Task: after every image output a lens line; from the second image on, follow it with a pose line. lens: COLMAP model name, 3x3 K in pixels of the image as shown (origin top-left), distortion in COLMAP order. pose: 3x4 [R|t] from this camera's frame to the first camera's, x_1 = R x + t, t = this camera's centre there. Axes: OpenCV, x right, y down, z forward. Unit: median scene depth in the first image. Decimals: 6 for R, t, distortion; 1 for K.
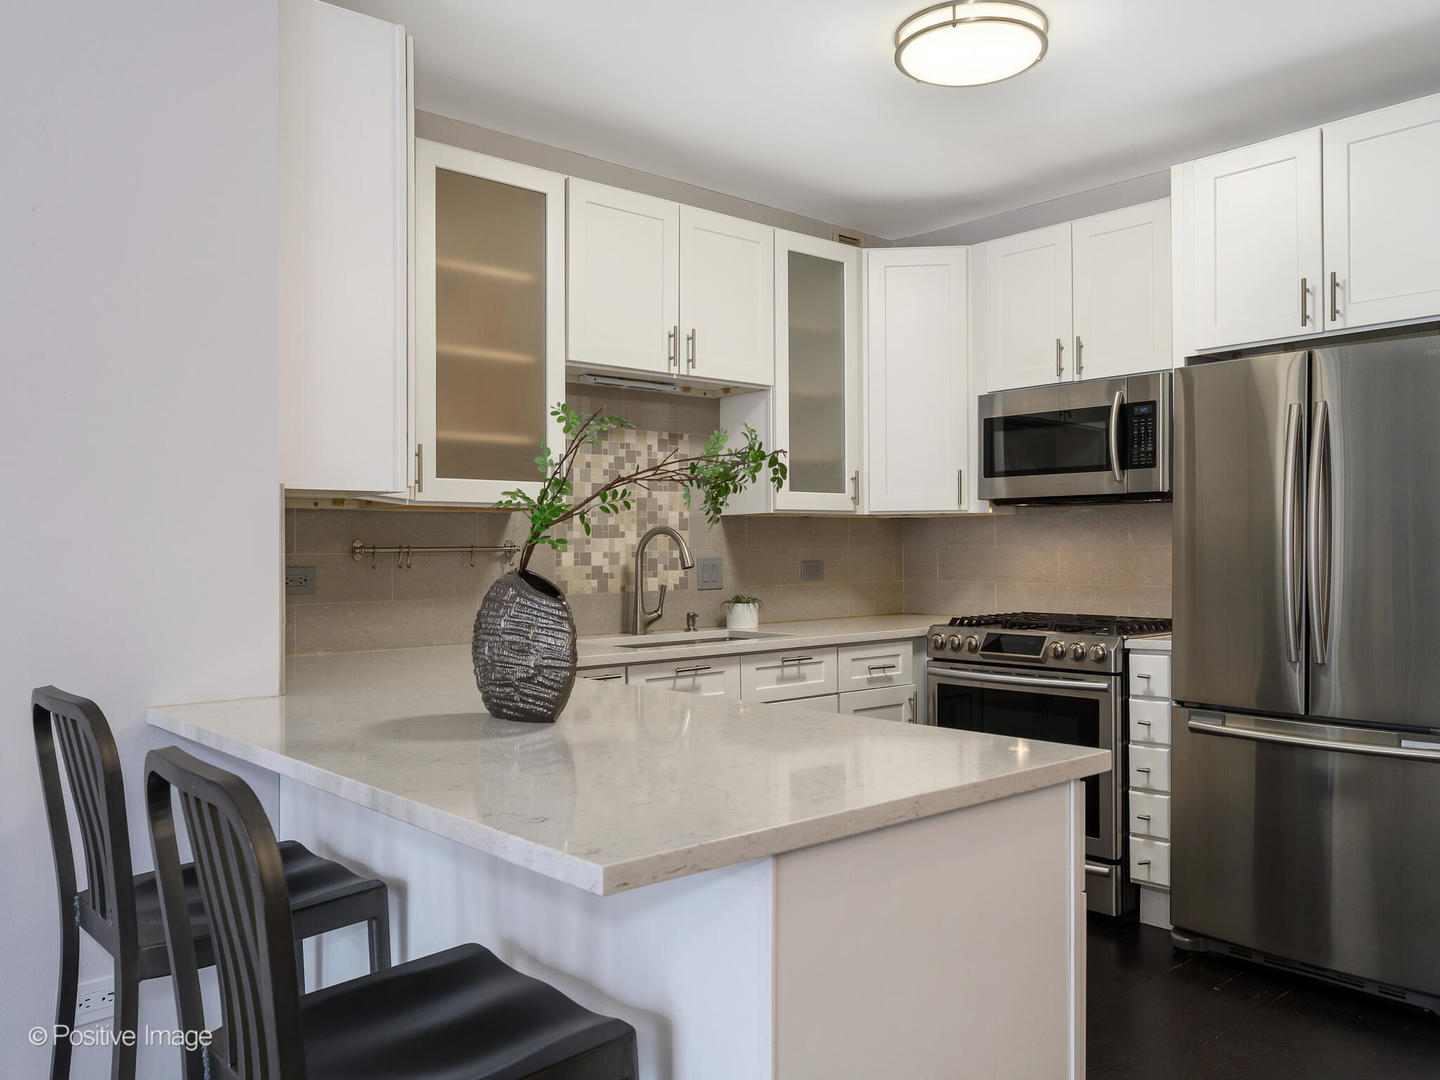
lens RADIAL K [[1133.5, 0, 721.9], [0, 1133.5, 552.9], [0, 0, 1]] dist [0.011995, -0.008048]
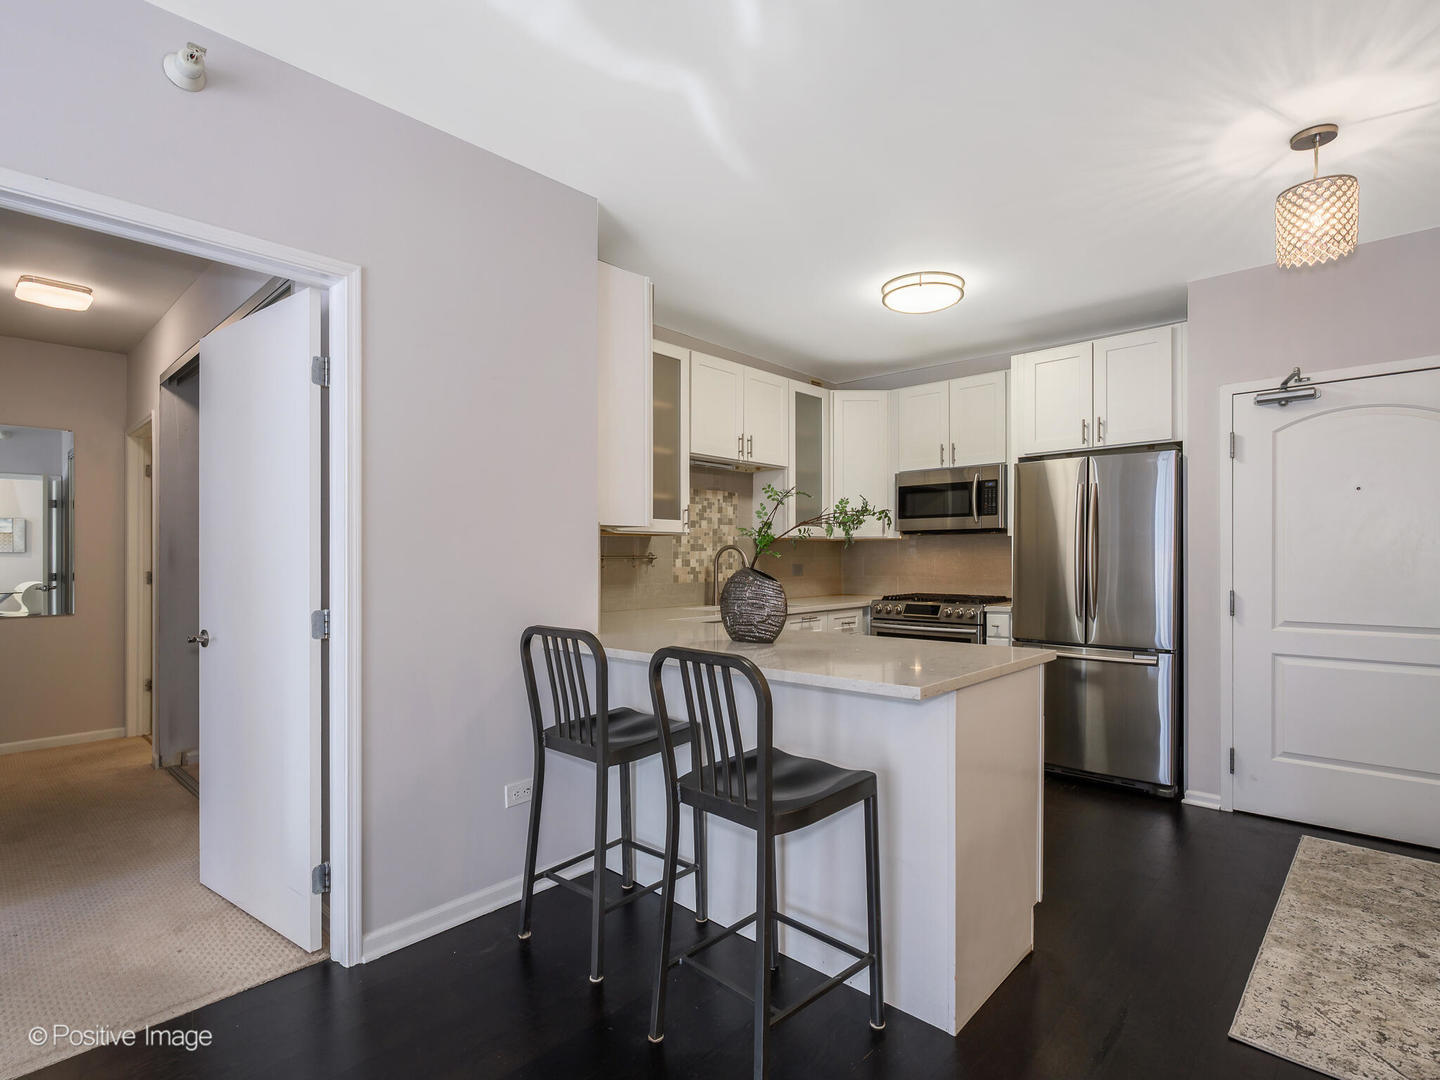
lens RADIAL K [[713.7, 0, 729.1], [0, 713.7, 564.7], [0, 0, 1]] dist [0.001056, -0.000907]
pose [[0.994733, 0.002371, 0.102471, -0.173107], [-0.002942, 0.999981, 0.005426, 0.001702], [-0.102457, -0.005699, 0.994721, -0.121980]]
